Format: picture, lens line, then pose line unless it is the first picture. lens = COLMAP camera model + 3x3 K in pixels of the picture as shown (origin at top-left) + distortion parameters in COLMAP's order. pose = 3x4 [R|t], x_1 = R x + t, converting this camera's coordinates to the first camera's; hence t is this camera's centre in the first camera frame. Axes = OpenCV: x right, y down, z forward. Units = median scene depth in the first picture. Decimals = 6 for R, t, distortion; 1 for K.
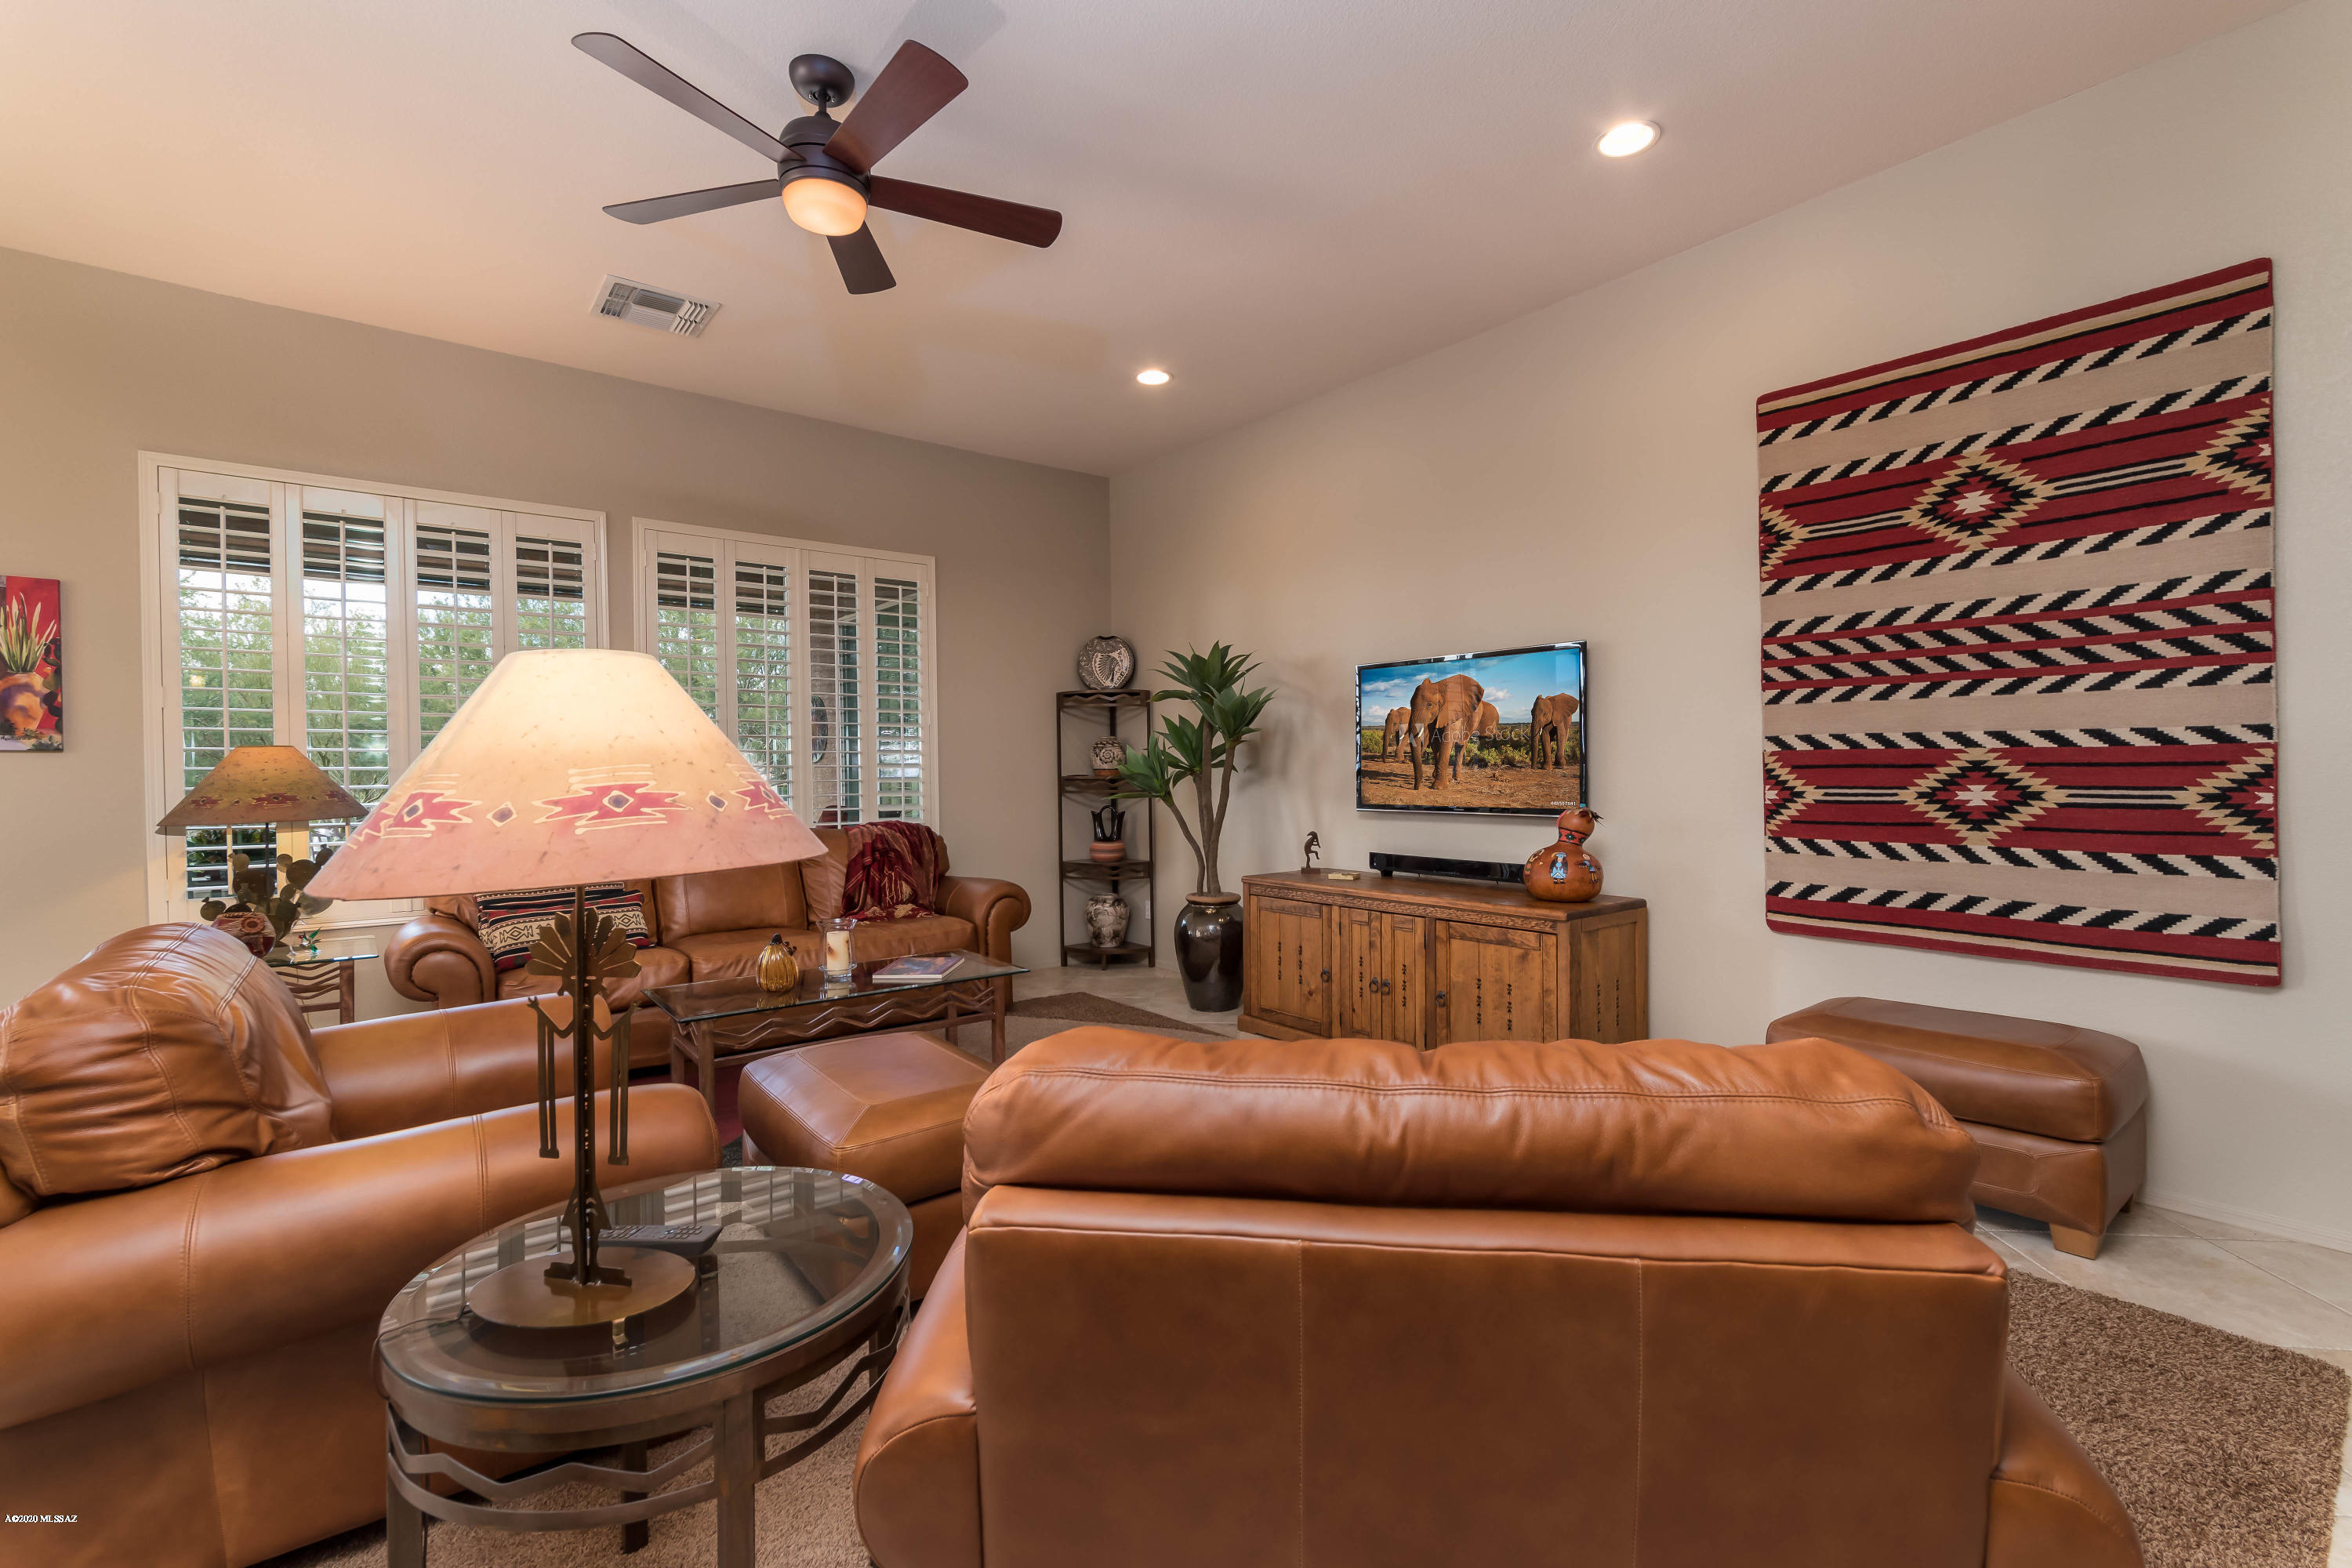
lens RADIAL K [[1025.7, 0, 1186.1], [0, 1025.7, 781.9], [0, 0, 1]] dist [-0.005576, 0.003754]
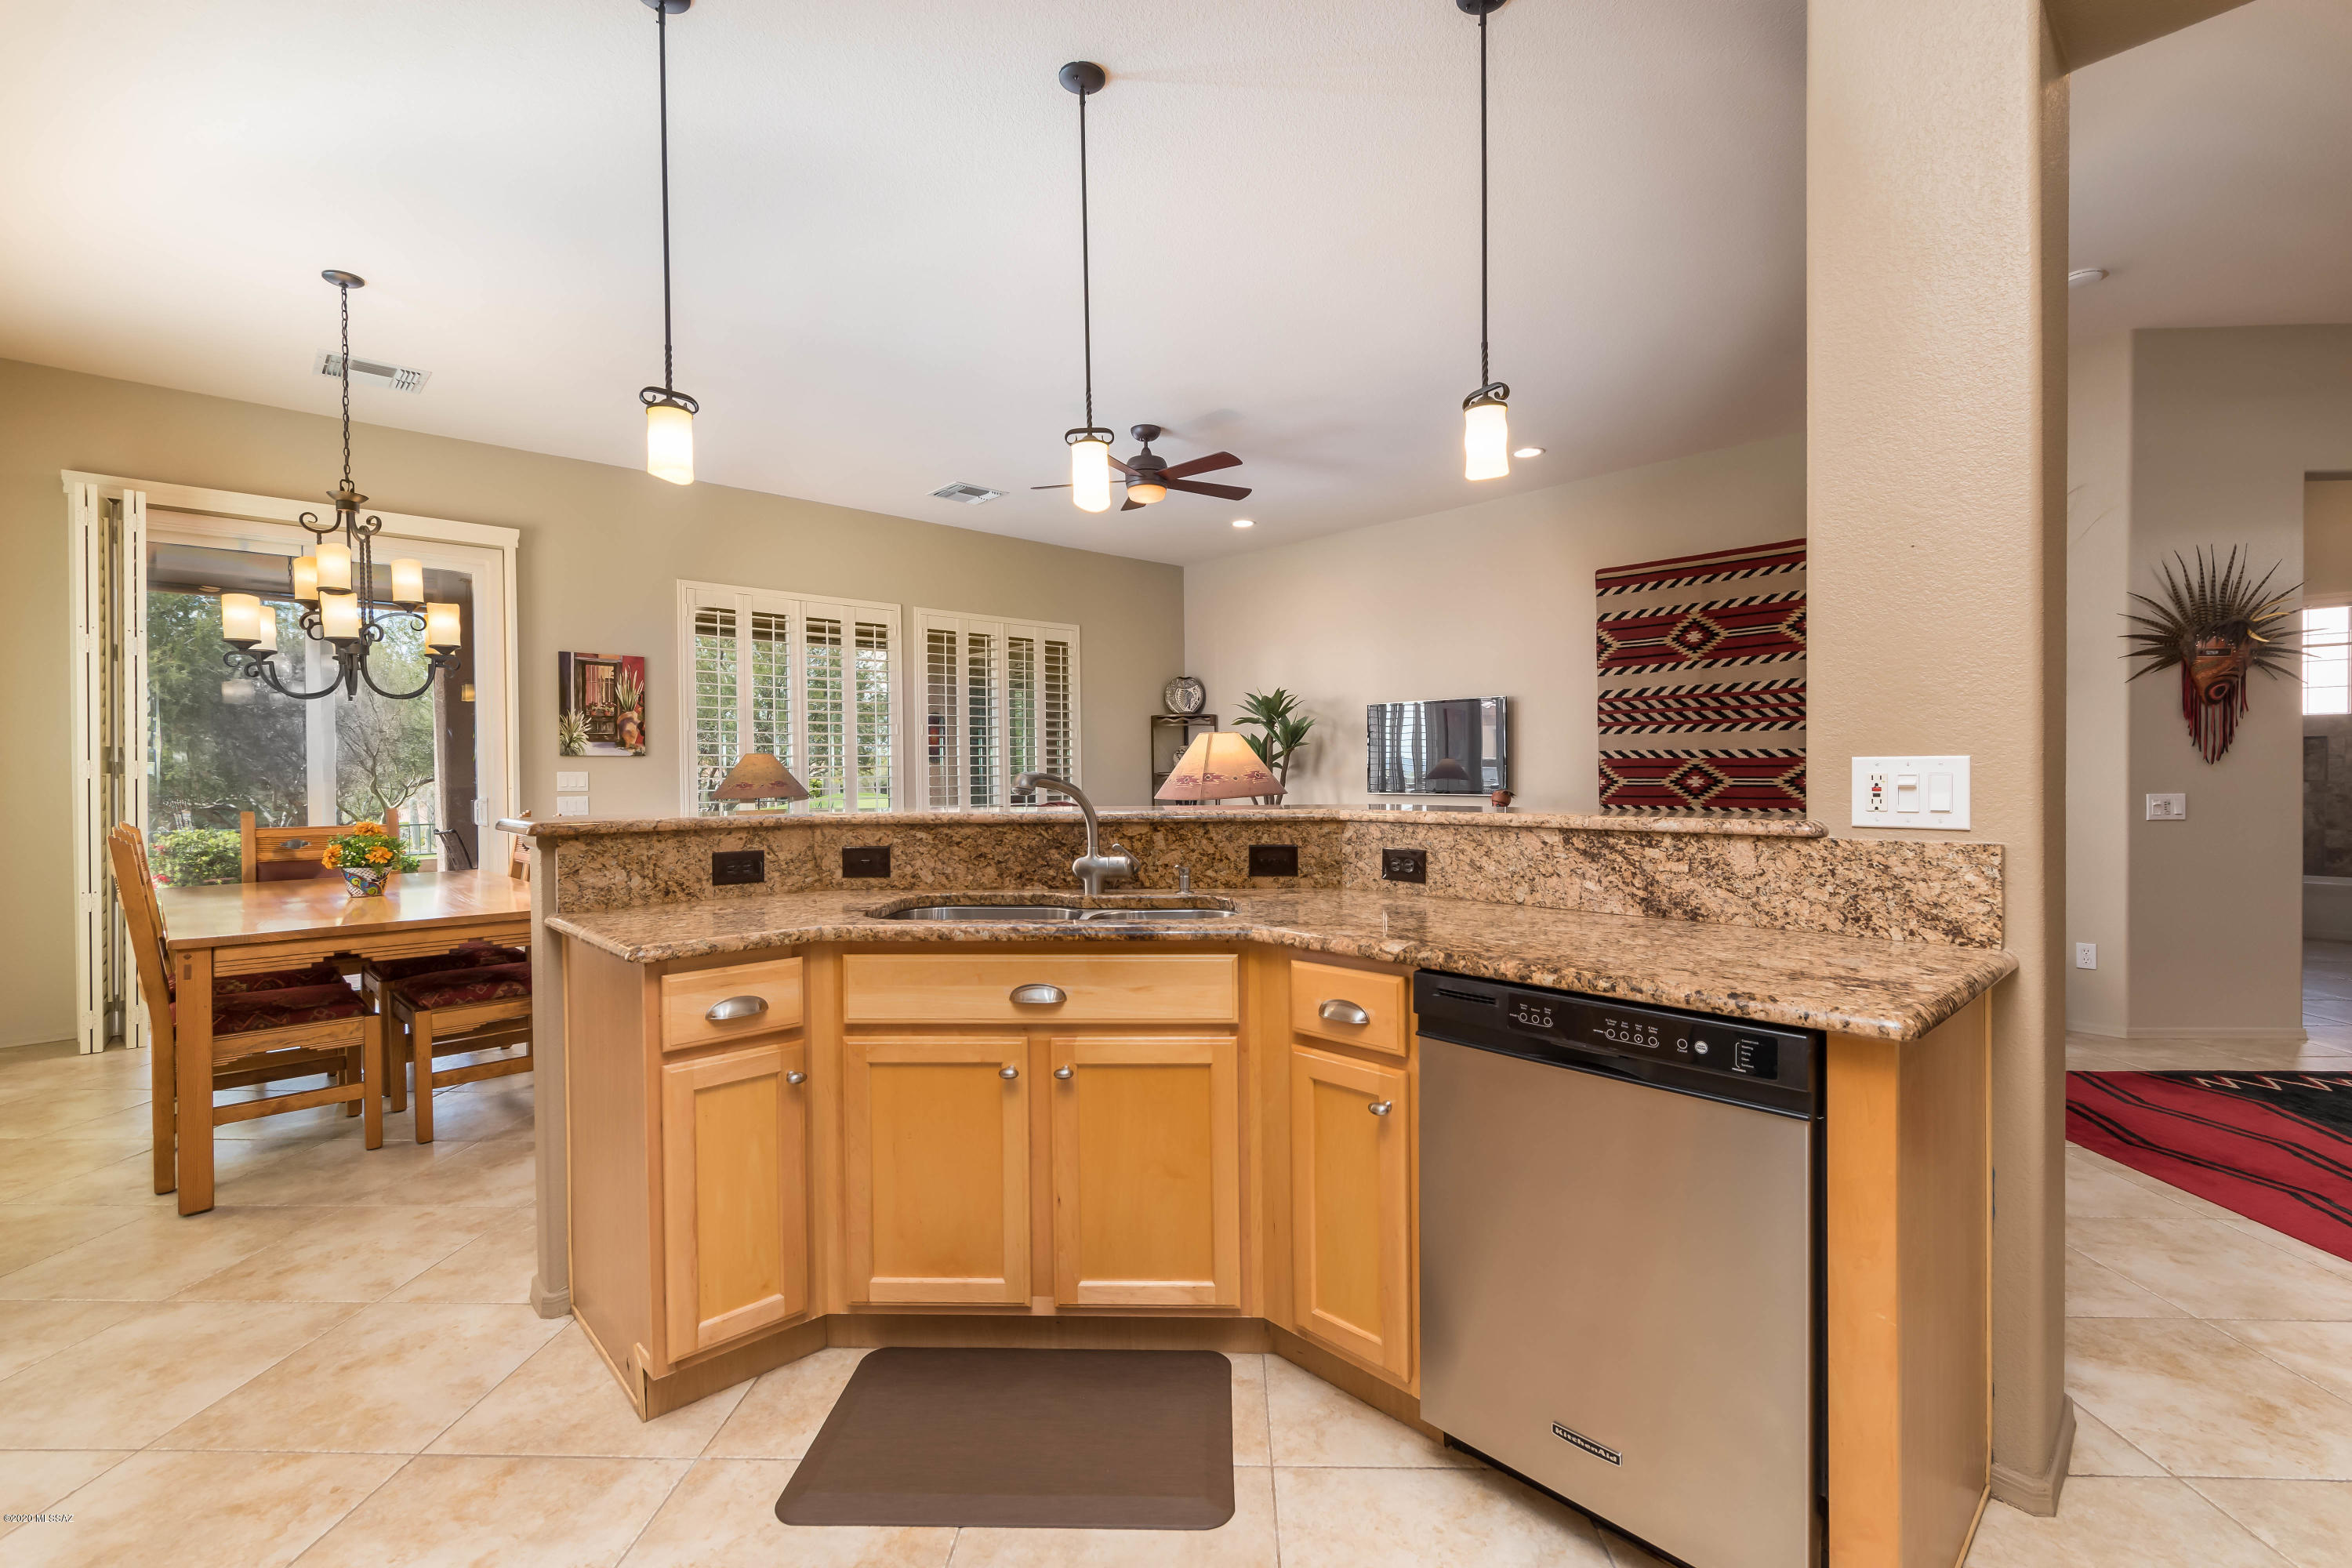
lens RADIAL K [[1025.7, 0, 1185.8], [0, 1025.7, 780.6], [0, 0, 1]] dist [-0.005576, 0.003754]
pose [[0.996870, 0.000798, 0.079054, -0.343788], [-0.000713, 0.999999, -0.001099, 0.012595], [-0.079055, 0.001039, 0.996870, -0.823834]]
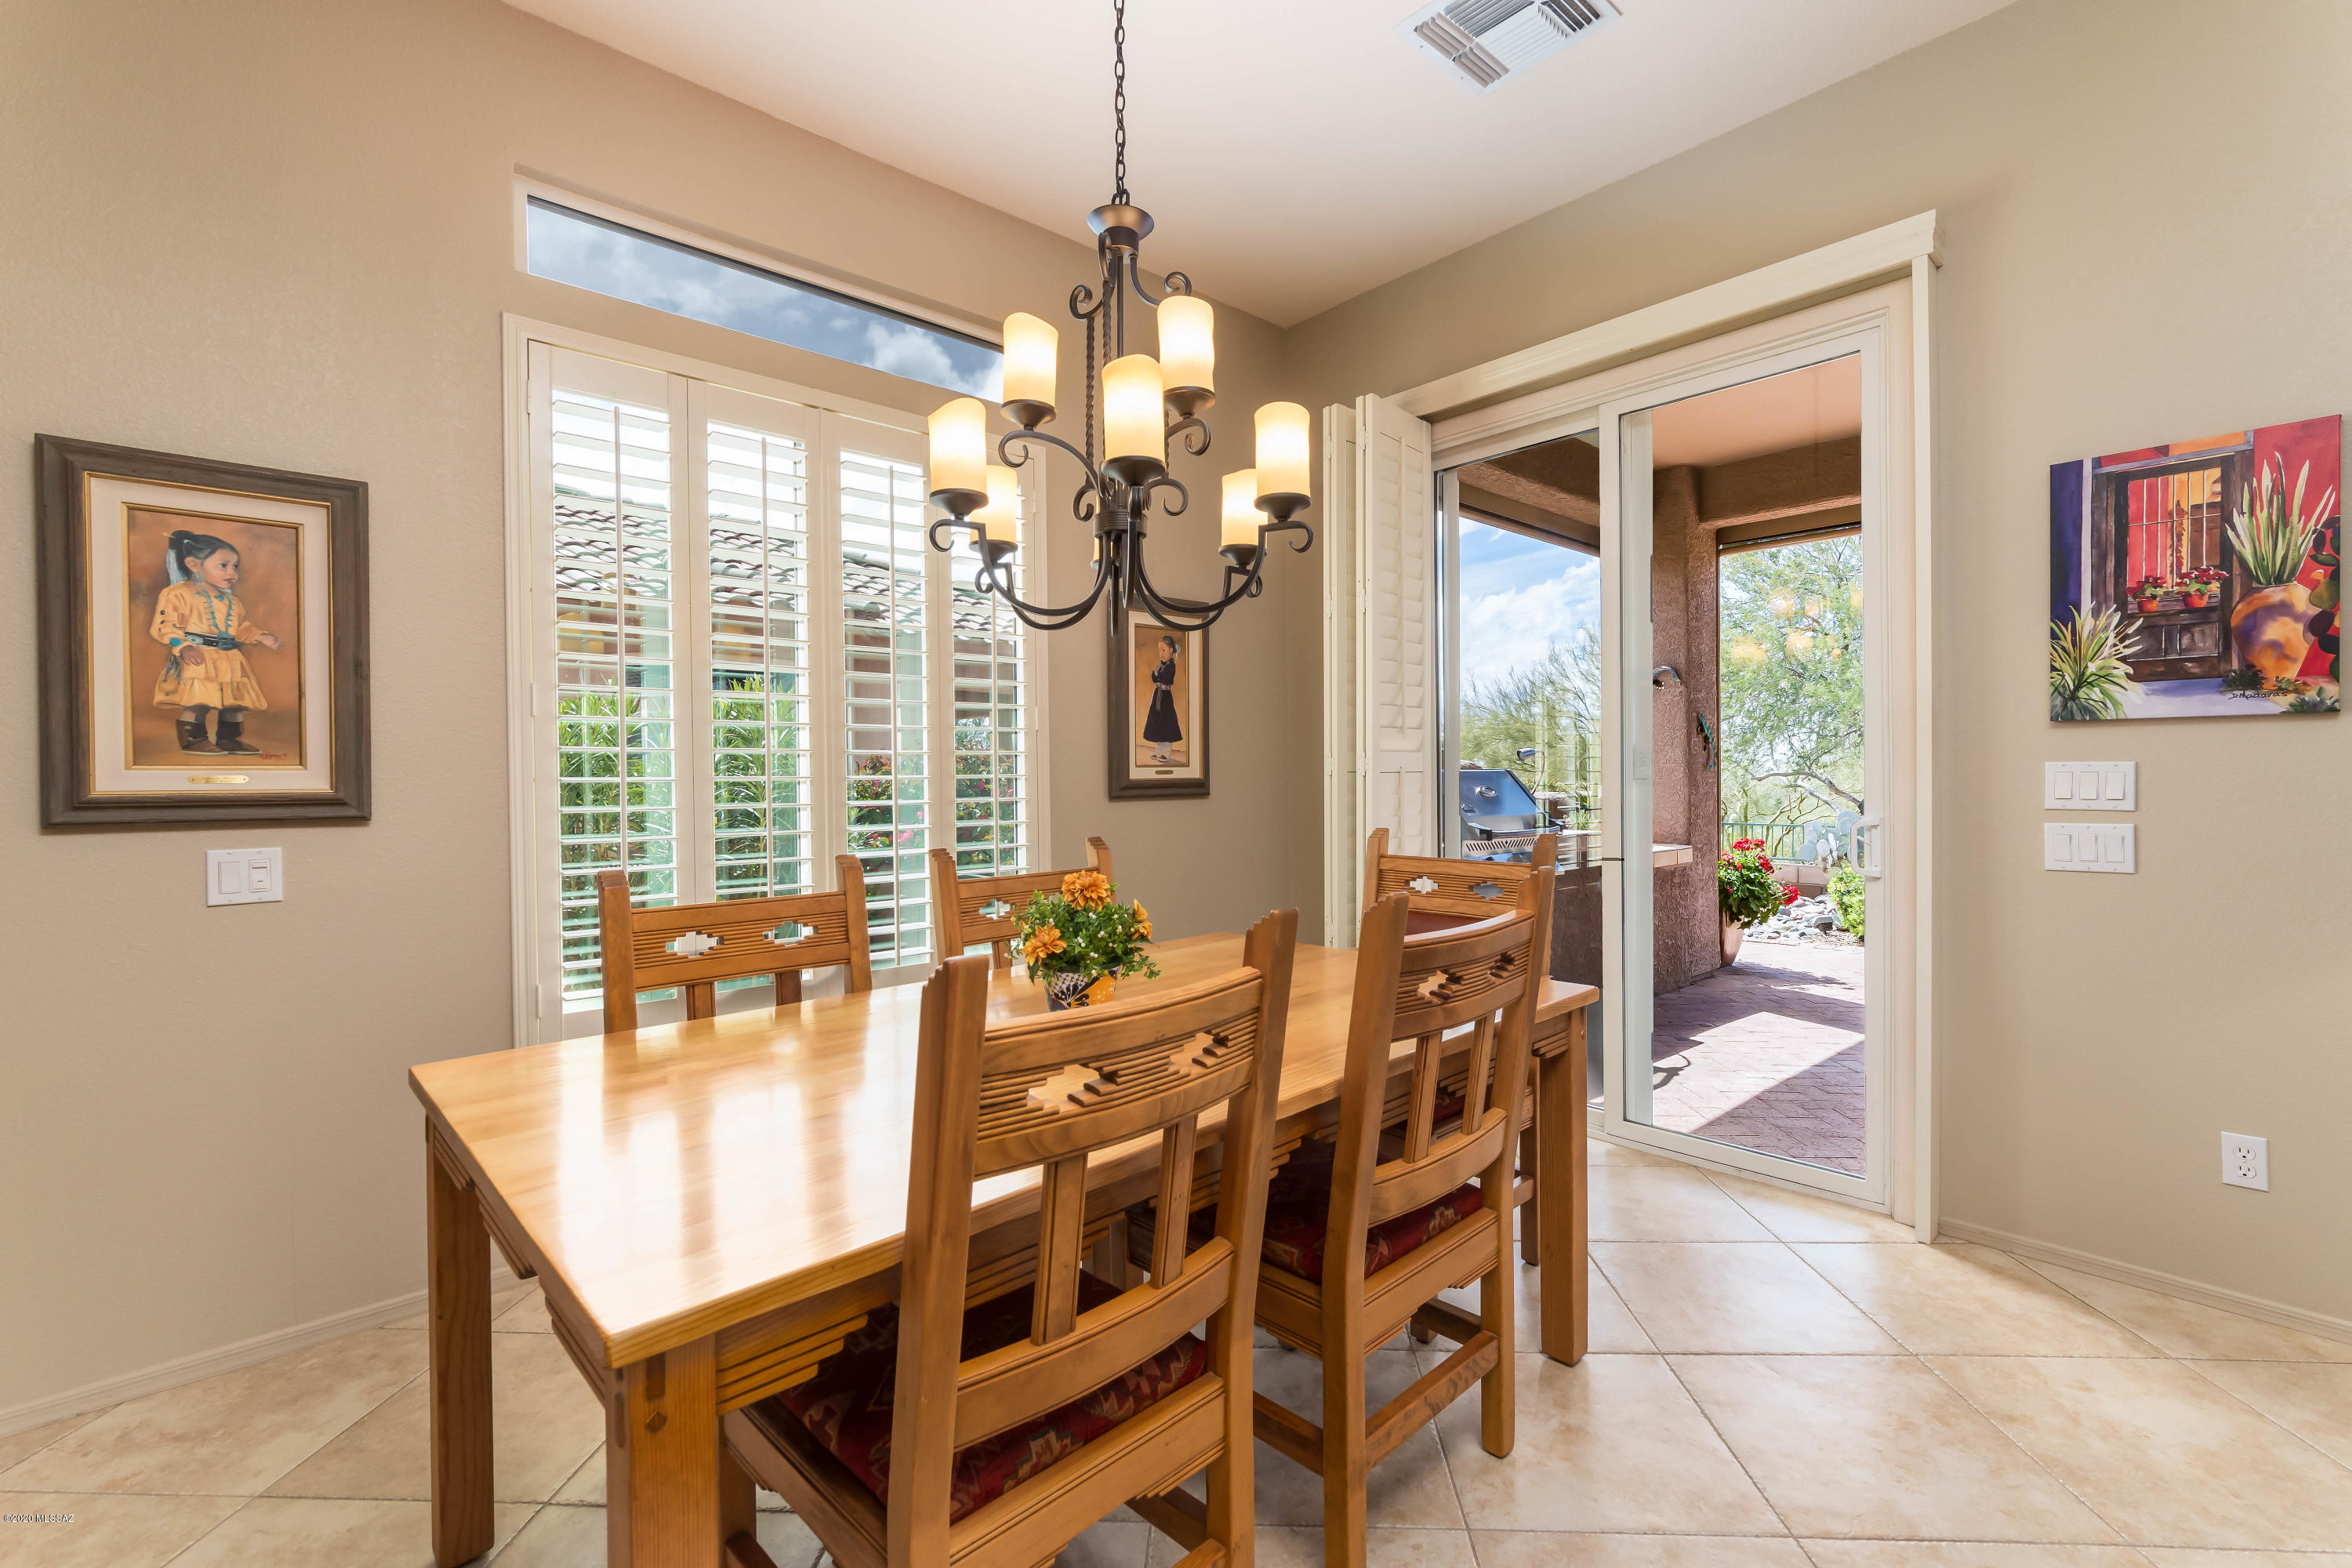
lens RADIAL K [[1025.7, 0, 1197.1], [0, 1025.7, 786.8], [0, 0, 1]] dist [-0.005576, 0.003754]
pose [[0.060494, 0.017862, -0.998009, -0.588860], [-0.002671, 0.999839, 0.017732, 0.002963], [0.998165, 0.001593, 0.060532, 0.341977]]
